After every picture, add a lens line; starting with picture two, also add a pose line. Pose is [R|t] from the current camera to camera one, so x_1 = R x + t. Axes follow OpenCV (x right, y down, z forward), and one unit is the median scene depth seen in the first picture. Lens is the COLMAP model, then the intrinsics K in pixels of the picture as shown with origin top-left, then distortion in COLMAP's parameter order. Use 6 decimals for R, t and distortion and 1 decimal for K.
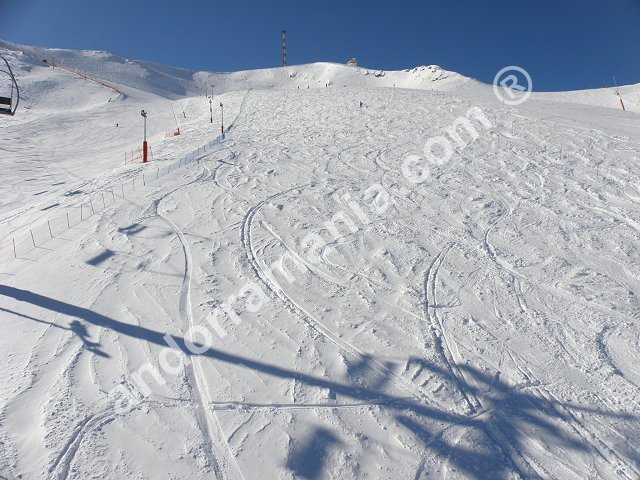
lens RADIAL K [[491.3, 0, 333.0], [0, 491.3, 249.8], [0, 0, 1]] dist [-0.167537, 0.130325]
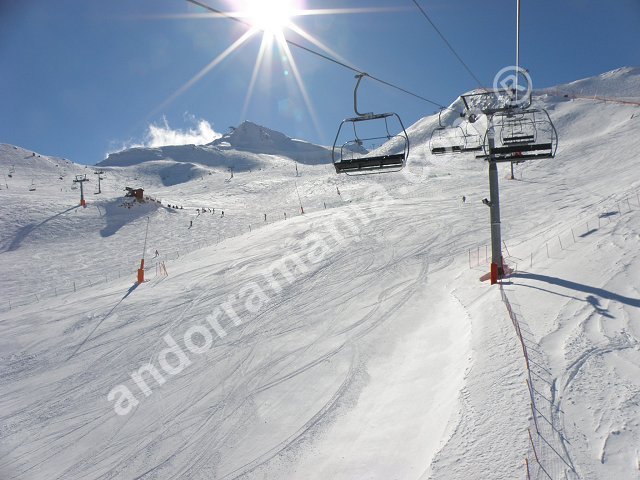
lens RADIAL K [[491.3, 0, 333.0], [0, 491.3, 249.8], [0, 0, 1]] dist [-0.167537, 0.130325]
pose [[0.519402, -0.050575, -0.853032, 0.200143], [0.006388, 0.998449, -0.055308, 0.089400], [0.854506, 0.023278, 0.518919, -0.282931]]
